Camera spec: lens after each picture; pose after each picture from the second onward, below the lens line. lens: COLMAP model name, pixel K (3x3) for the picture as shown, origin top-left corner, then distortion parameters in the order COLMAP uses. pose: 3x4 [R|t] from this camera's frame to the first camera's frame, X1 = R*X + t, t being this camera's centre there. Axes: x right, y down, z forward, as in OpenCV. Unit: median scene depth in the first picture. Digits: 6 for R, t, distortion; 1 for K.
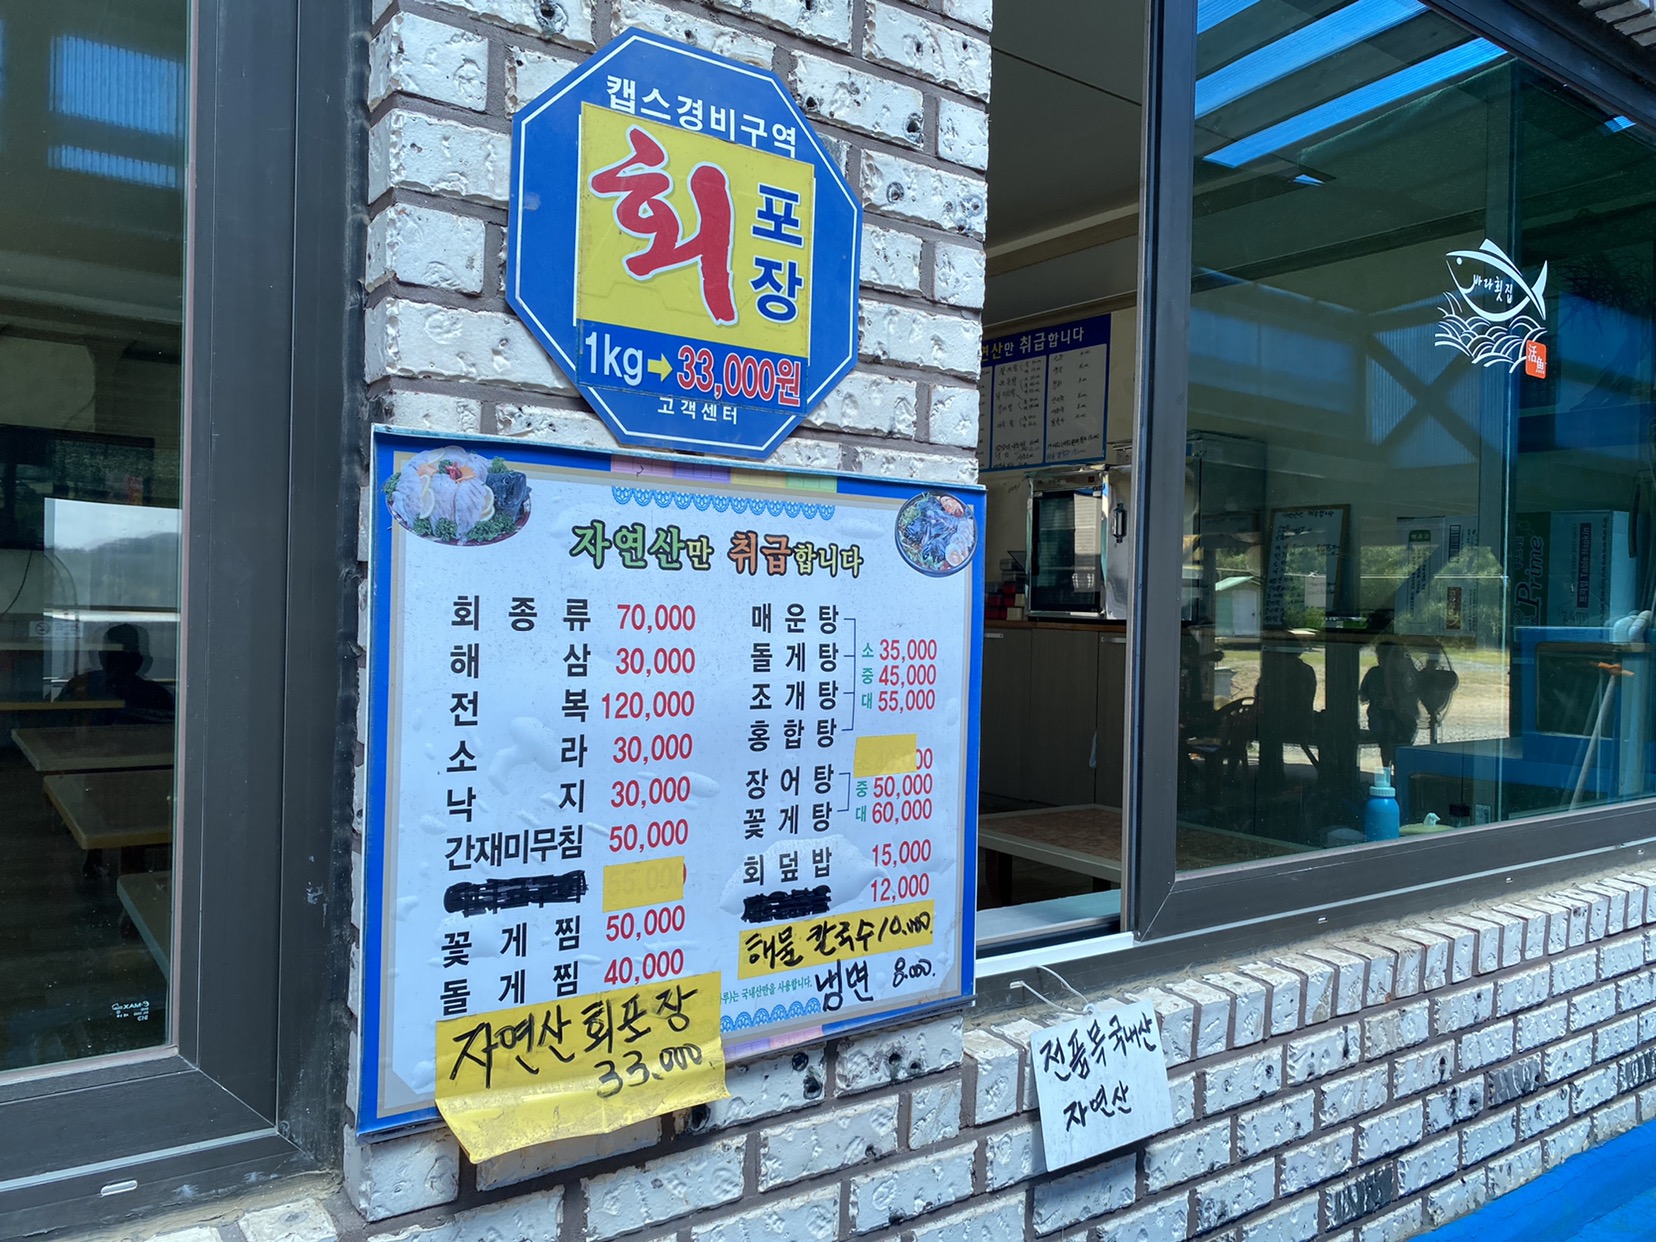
lens RADIAL K [[1269.2, 0, 844.3], [0, 1269.2, 609.8], [0, 0, 1]] dist [0.002981, -0.005623]
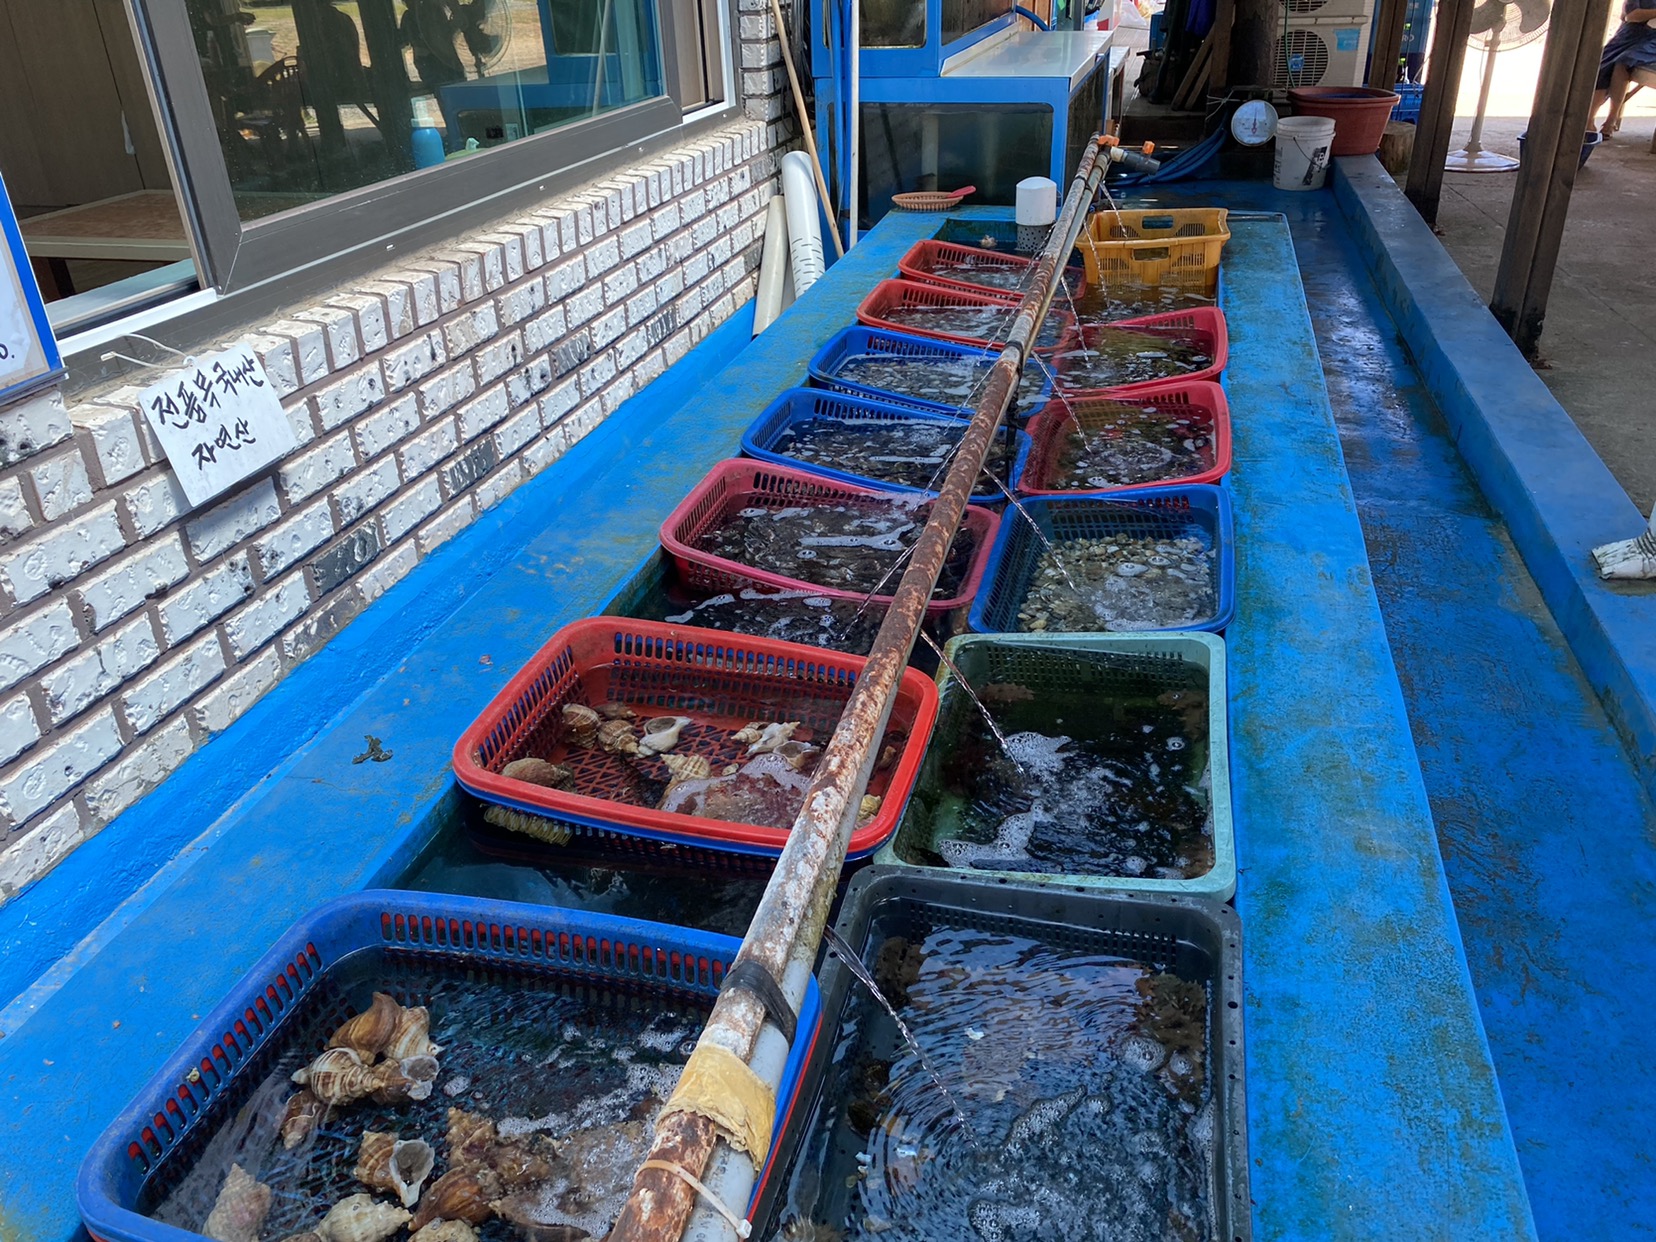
lens RADIAL K [[1269.2, 0, 844.3], [0, 1269.2, 609.8], [0, 0, 1]] dist [0.002981, -0.005623]
pose [[0.770869, -0.340440, 0.538388, -0.024613], [0.057697, 0.879044, 0.473236, 0.023018], [-0.634375, -0.333740, 0.697271, -0.142446]]
